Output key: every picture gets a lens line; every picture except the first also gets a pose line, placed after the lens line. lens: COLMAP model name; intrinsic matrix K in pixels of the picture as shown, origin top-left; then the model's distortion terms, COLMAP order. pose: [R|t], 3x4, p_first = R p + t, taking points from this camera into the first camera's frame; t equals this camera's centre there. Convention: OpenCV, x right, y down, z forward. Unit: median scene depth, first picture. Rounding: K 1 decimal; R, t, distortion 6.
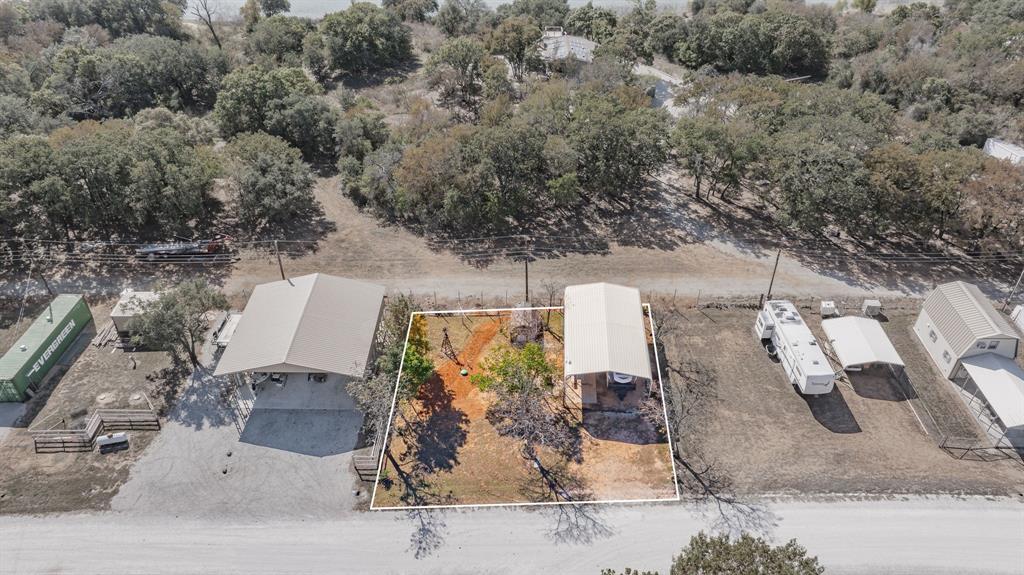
lens RADIAL K [[727.7, 0, 517.2], [0, 727.7, 284.8], [0, 0, 1]] dist [-0.046825, 0.059509]
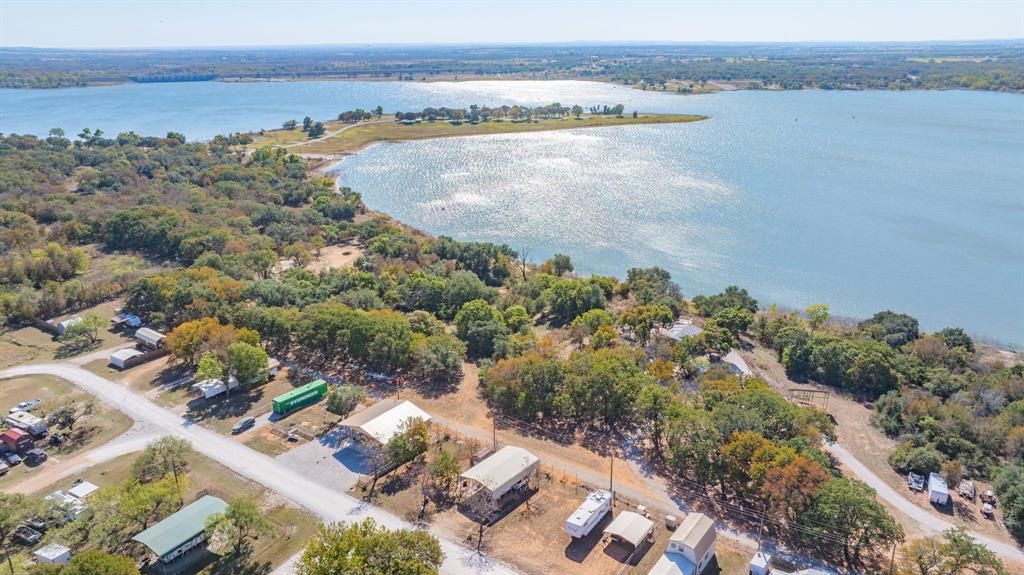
lens RADIAL K [[720.9, 0, 512.0], [0, 720.9, 287.5], [0, 0, 1]] dist [-0.006764, 0.006770]
pose [[0.813689, 0.181180, -0.552344, 1.002328], [-0.348803, 0.912298, -0.214589, 0.026117], [0.465023, 0.367268, 0.805523, -0.591146]]
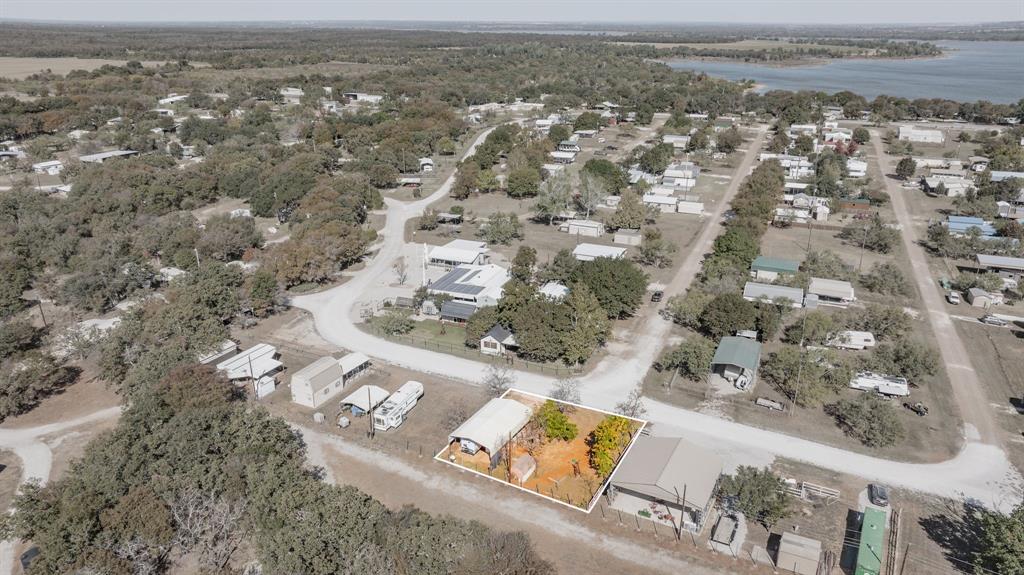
lens RADIAL K [[722.3, 0, 515.9], [0, 722.3, 290.1], [0, 0, 1]] dist [-0.010247, -0.010950]
pose [[-0.893578, -0.164845, 0.417545, -0.562234], [0.269102, 0.547781, 0.792161, -1.314079], [-0.359307, 0.820221, -0.445126, 1.385038]]
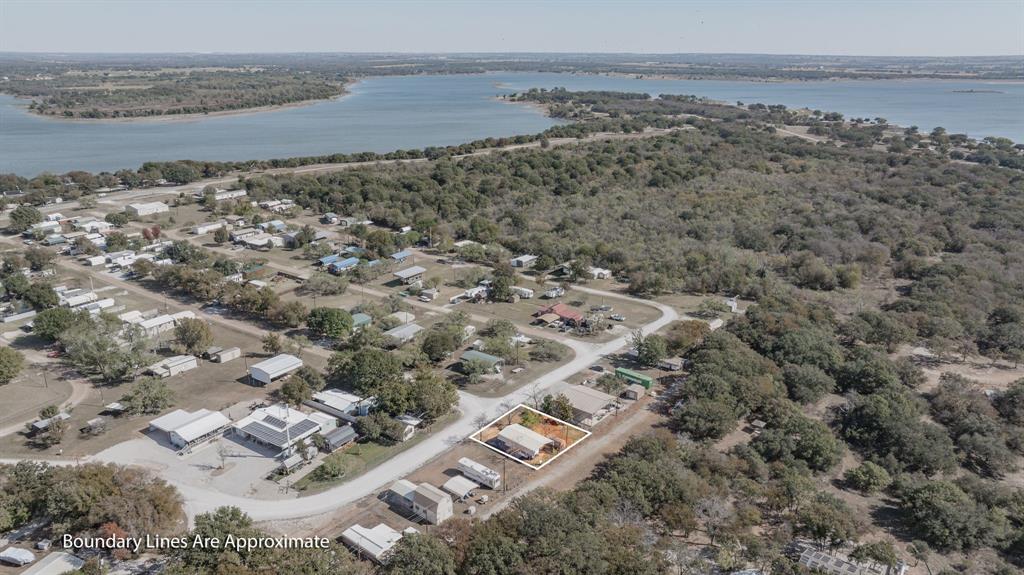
lens RADIAL K [[727.7, 0, 517.2], [0, 727.7, 284.8], [0, 0, 1]] dist [-0.046825, 0.059509]
pose [[-0.625763, 0.234415, -0.743956, 1.927291], [-0.482073, 0.633585, 0.605124, -1.845006], [0.613210, 0.737305, -0.283469, 1.256687]]
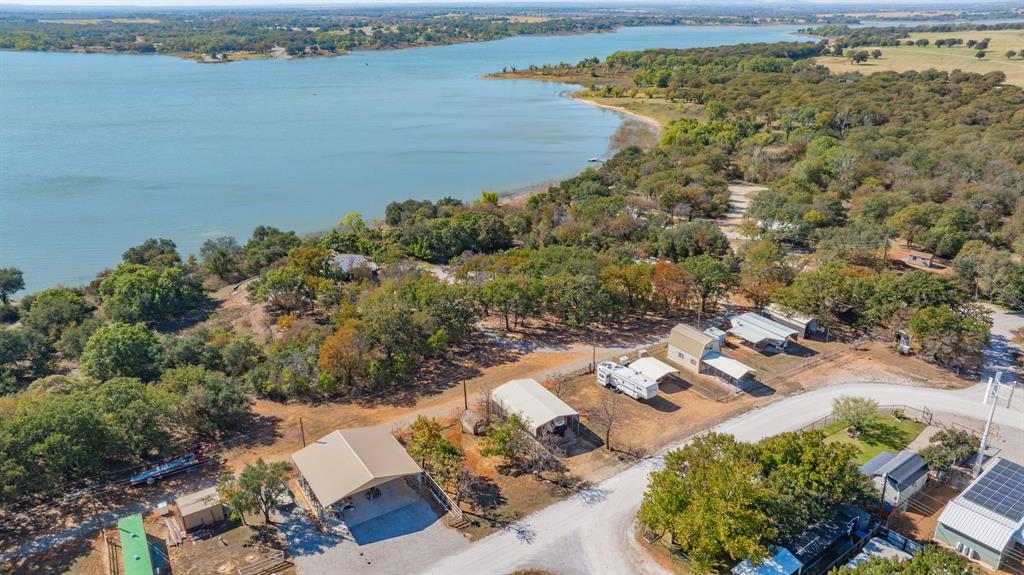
lens RADIAL K [[720.9, 0, 512.0], [0, 720.9, 287.5], [0, 0, 1]] dist [-0.006764, 0.006770]
pose [[0.834885, -0.206862, 0.510074, -0.627934], [0.340743, 0.922016, -0.183798, 0.097453], [-0.432276, 0.327254, 0.840263, -0.364900]]
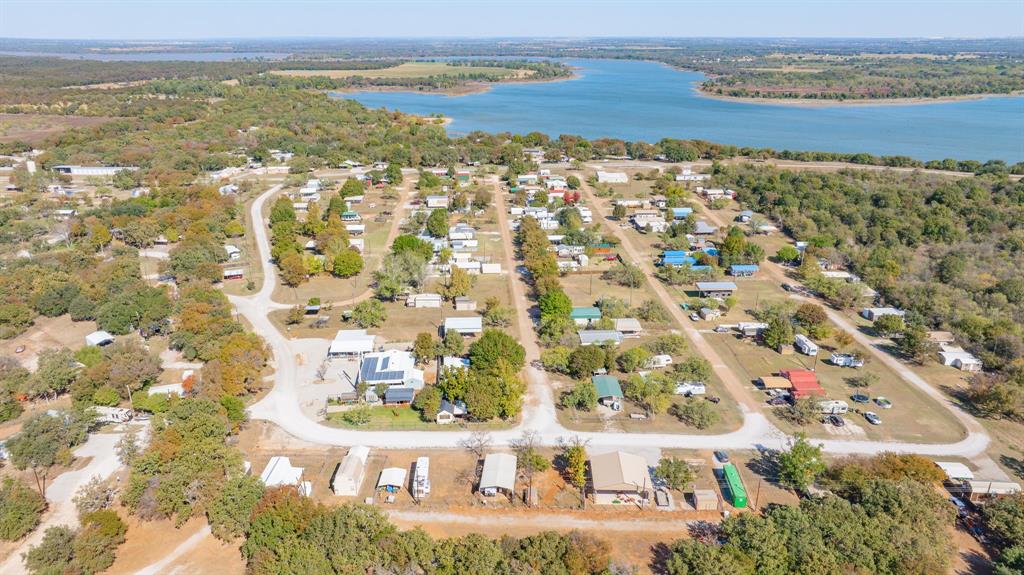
lens RADIAL K [[722.3, 0, 515.9], [0, 722.3, 290.1], [0, 0, 1]] dist [-0.010247, -0.010950]
pose [[-0.999929, -0.008543, 0.008287, 0.019064], [0.002363, 0.539906, 0.841722, -2.197785], [-0.011665, 0.841682, -0.539847, 1.701932]]
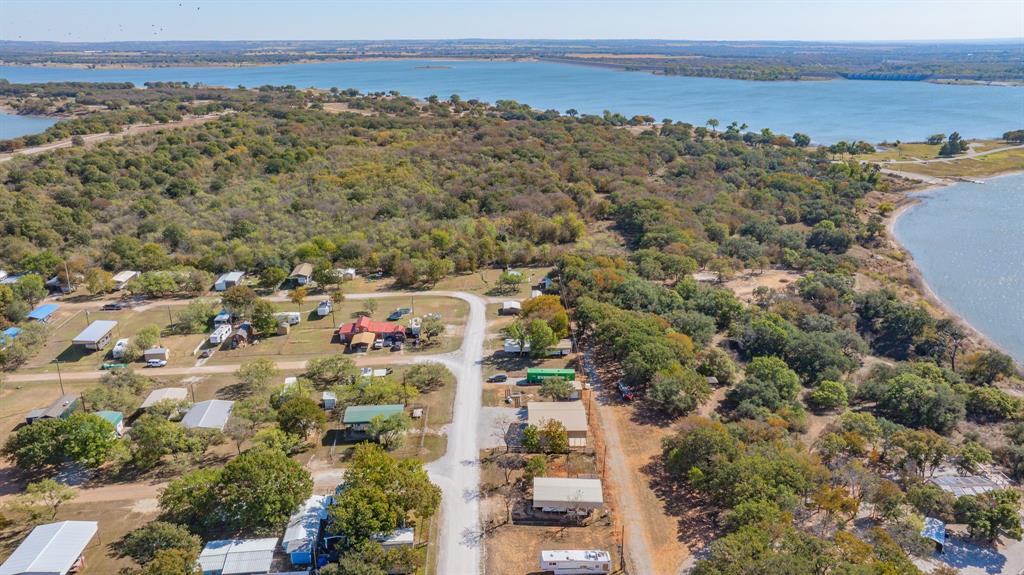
lens RADIAL K [[720.9, 0, 512.0], [0, 720.9, 287.5], [0, 0, 1]] dist [-0.006764, 0.006770]
pose [[0.022009, 0.324711, -0.945557, 1.711245], [-0.607225, 0.755691, 0.245376, -0.710922], [0.794225, 0.568765, 0.213805, 0.114942]]
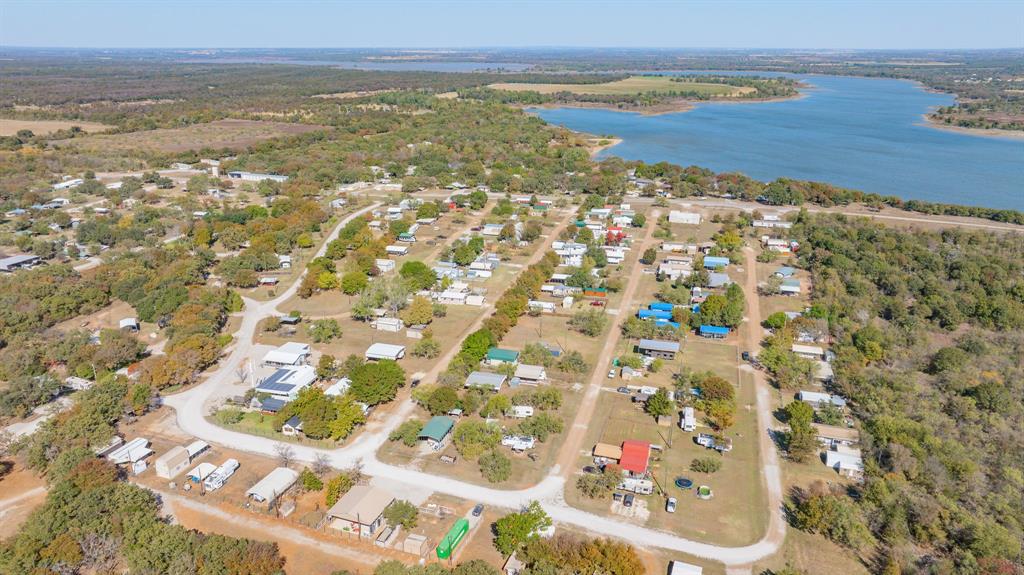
lens RADIAL K [[727.7, 0, 517.2], [0, 727.7, 284.8], [0, 0, 1]] dist [-0.046825, 0.059509]
pose [[-0.940671, -0.114038, 0.319583, -1.573522], [0.202378, 0.567429, 0.798165, -2.359784], [-0.272361, 0.815487, -0.510685, 1.478202]]
